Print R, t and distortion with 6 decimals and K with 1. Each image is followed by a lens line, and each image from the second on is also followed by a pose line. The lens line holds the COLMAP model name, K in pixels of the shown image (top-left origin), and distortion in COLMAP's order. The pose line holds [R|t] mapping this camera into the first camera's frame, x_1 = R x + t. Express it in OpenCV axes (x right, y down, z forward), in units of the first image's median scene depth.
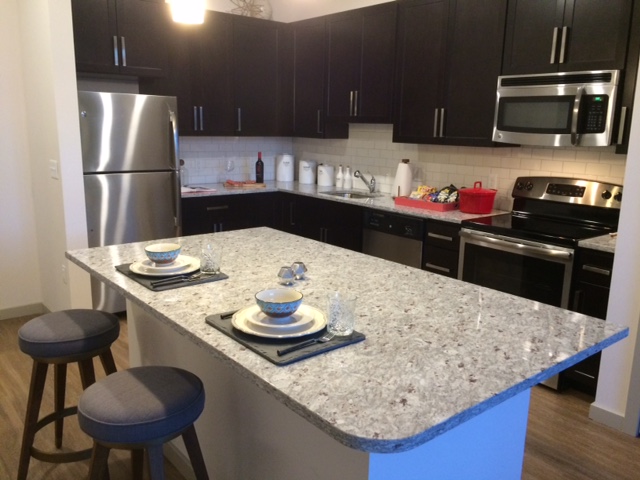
lens RADIAL K [[537.6, 0, 322.1], [0, 537.6, 242.2], [0, 0, 1]] dist [0.046336, -0.016079]
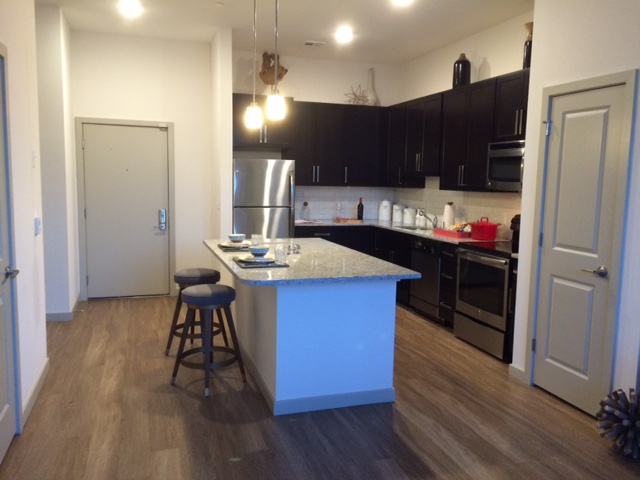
lens RADIAL K [[537.6, 0, 320.3], [0, 537.6, 242.5], [0, 0, 1]] dist [0.046336, -0.016079]
pose [[0.930671, 0.040547, -0.363602, 0.326302], [-0.078470, 0.992834, -0.090134, 0.088132], [0.357342, 0.112417, 0.927184, -0.337668]]
